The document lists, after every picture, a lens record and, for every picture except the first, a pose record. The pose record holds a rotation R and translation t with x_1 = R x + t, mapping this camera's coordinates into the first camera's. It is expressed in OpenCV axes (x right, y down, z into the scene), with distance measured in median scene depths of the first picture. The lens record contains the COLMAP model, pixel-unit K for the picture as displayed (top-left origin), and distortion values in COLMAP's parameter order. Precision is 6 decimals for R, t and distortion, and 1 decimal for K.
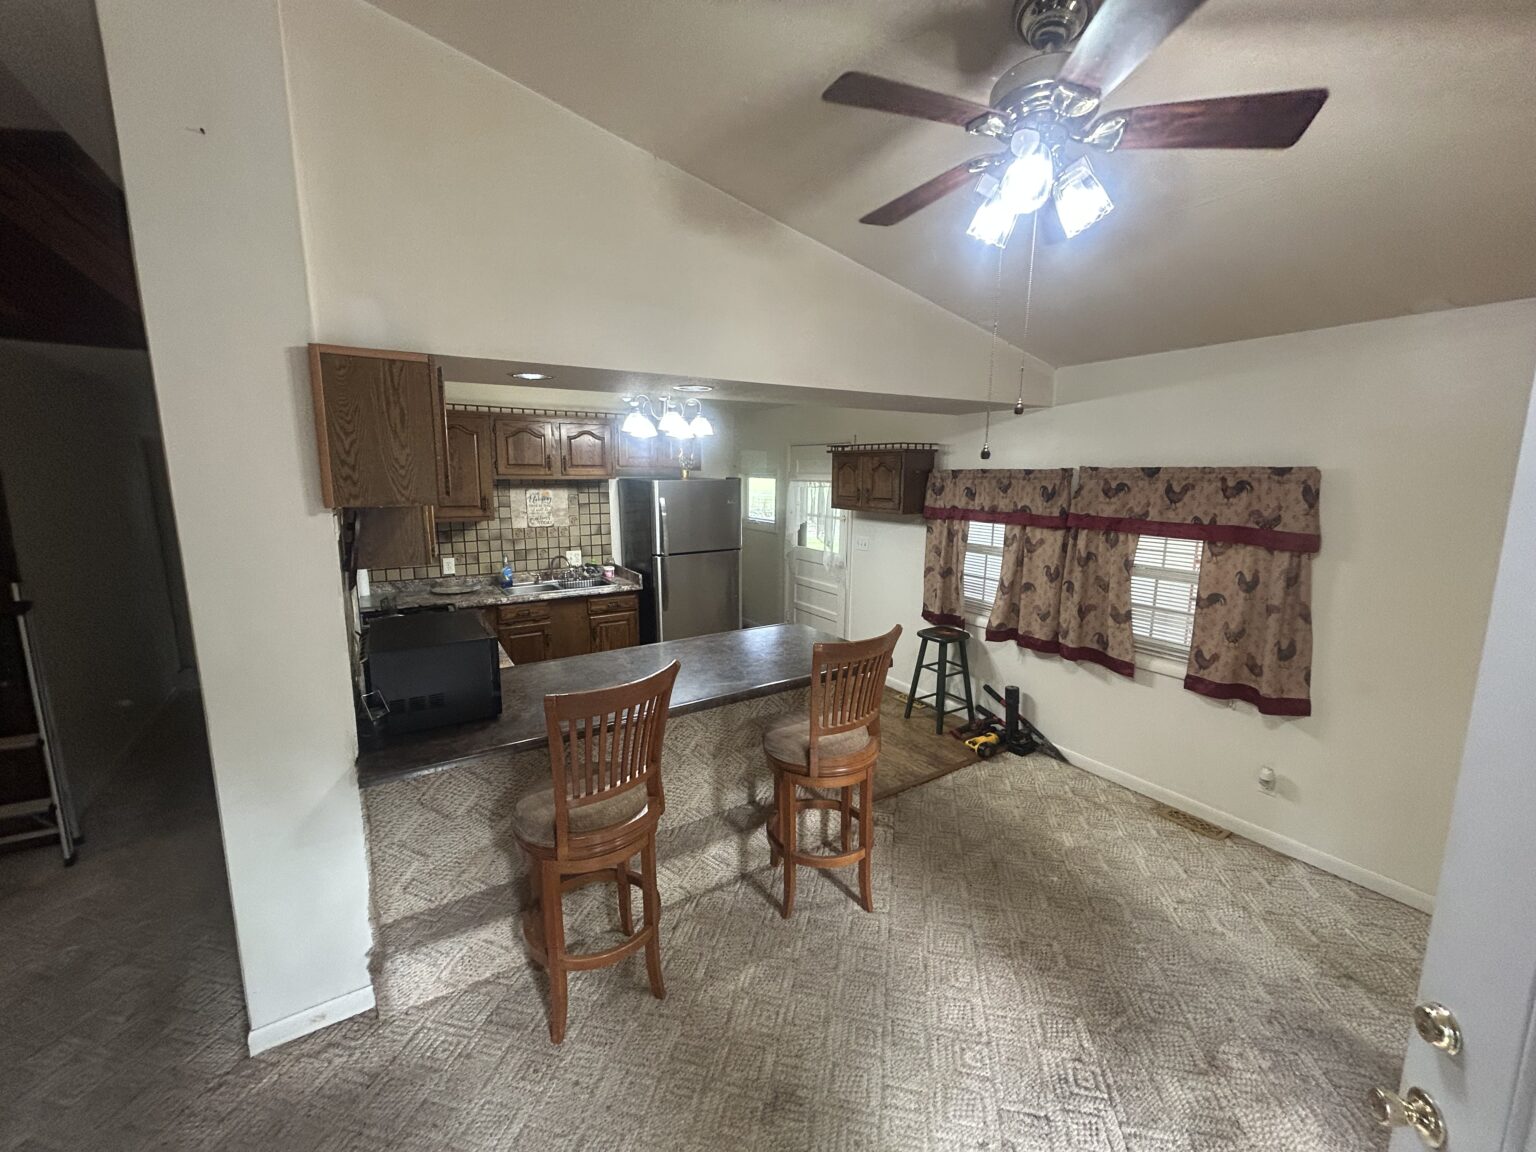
lens RADIAL K [[617.7, 0, 769.5], [0, 617.7, 576.3], [0, 0, 1]] dist [0.000070, -0.000550]
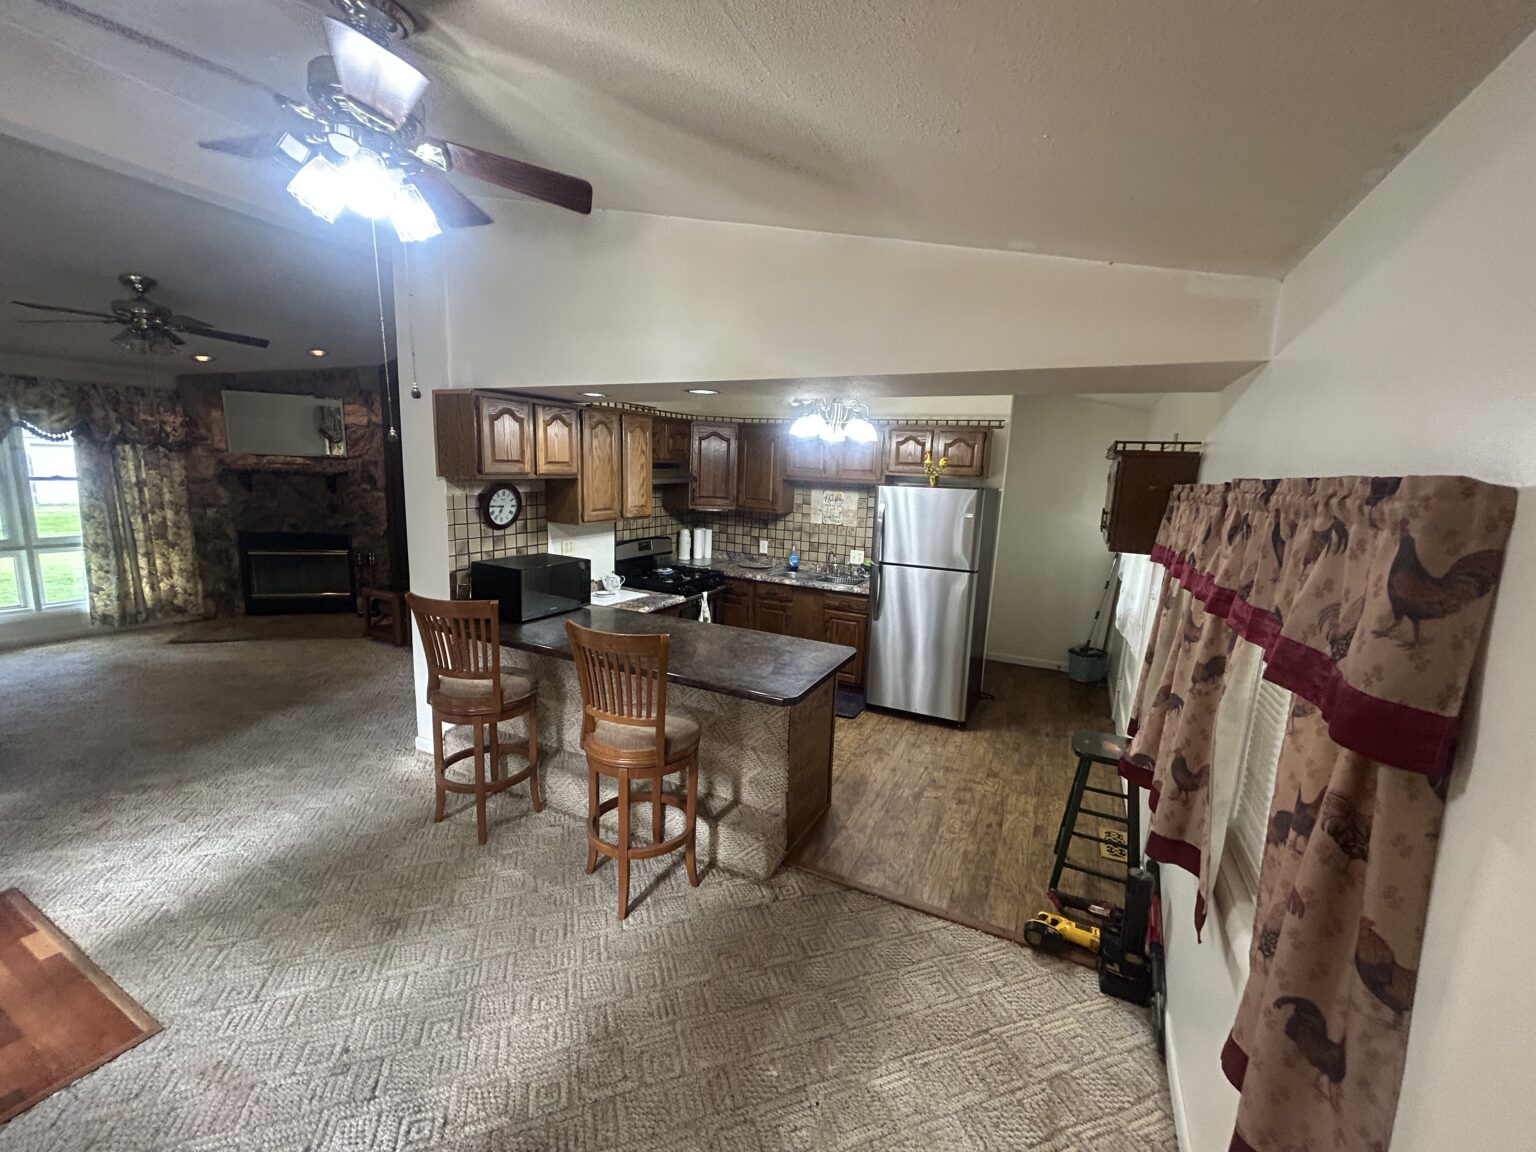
lens RADIAL K [[617.7, 0, 769.5], [0, 617.7, 576.3], [0, 0, 1]] dist [0.000070, -0.000550]
pose [[0.517942, 0.161909, -0.839954, 0.718895], [-0.184817, 0.979913, 0.074924, -0.070383], [0.835212, 0.116432, 0.537461, 0.435785]]
